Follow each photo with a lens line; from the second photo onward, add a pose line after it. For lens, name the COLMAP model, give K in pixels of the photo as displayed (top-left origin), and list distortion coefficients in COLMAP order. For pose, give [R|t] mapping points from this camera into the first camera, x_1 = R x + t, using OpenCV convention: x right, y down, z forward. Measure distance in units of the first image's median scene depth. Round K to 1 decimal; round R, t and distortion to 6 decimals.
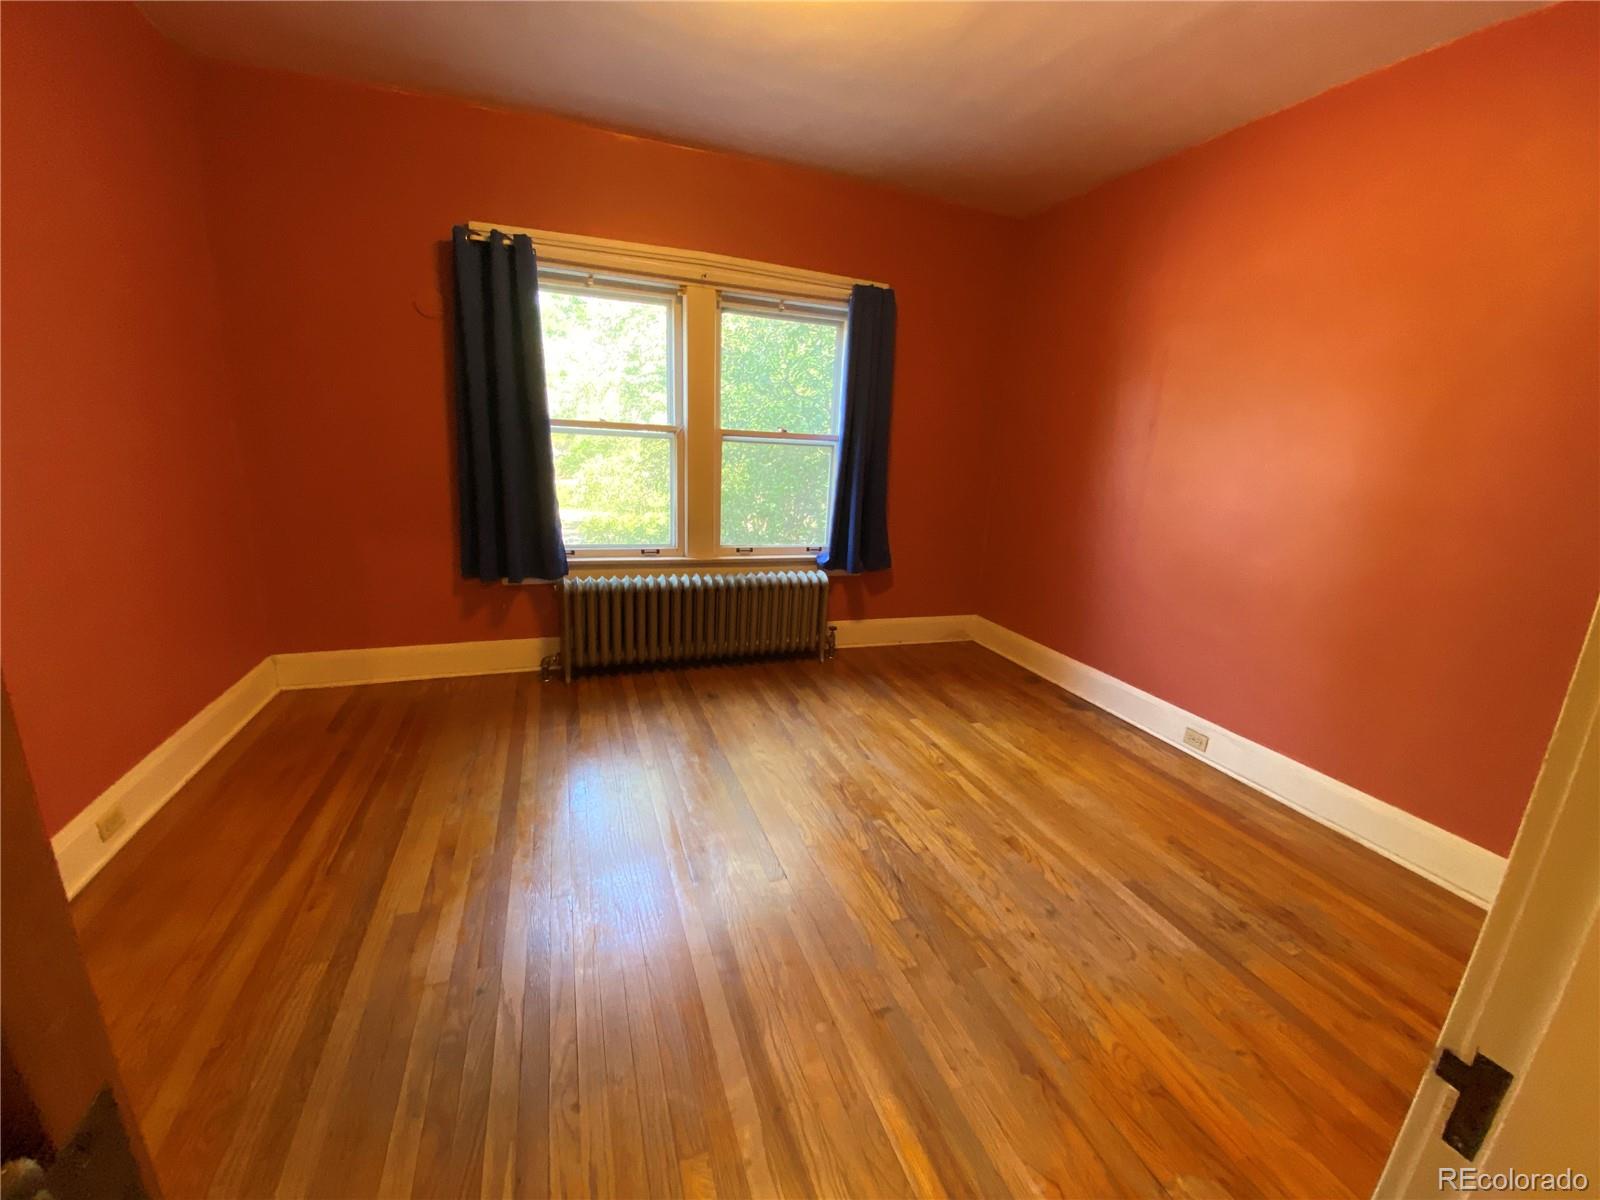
lens RADIAL K [[644.6, 0, 812.9], [0, 644.6, 604.9], [0, 0, 1]] dist [0.000996, -0.005293]
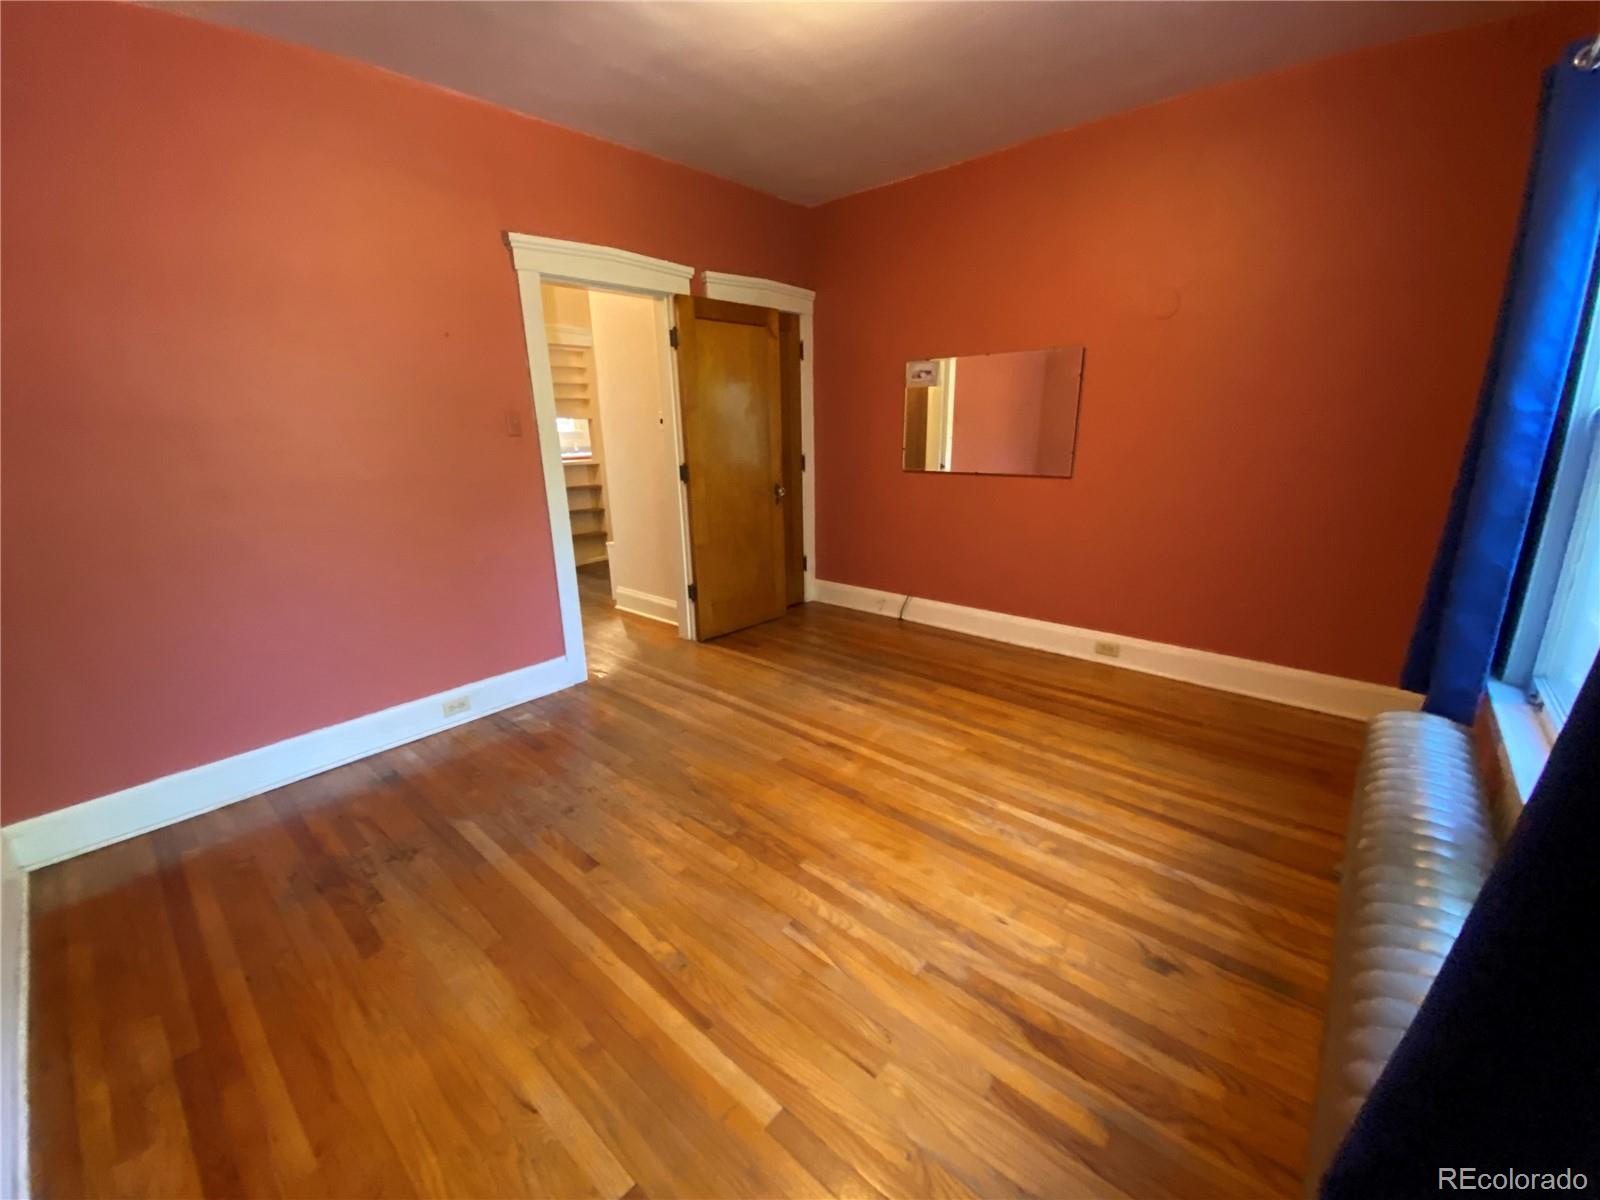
lens RADIAL K [[644.6, 0, 803.8], [0, 644.6, 594.4], [0, 0, 1]] dist [0.000996, -0.005293]
pose [[-0.887601, 0.092529, -0.451224, 0.355032], [-0.137010, 0.882238, 0.450427, -0.366716], [0.439765, 0.461621, -0.770398, 1.412733]]
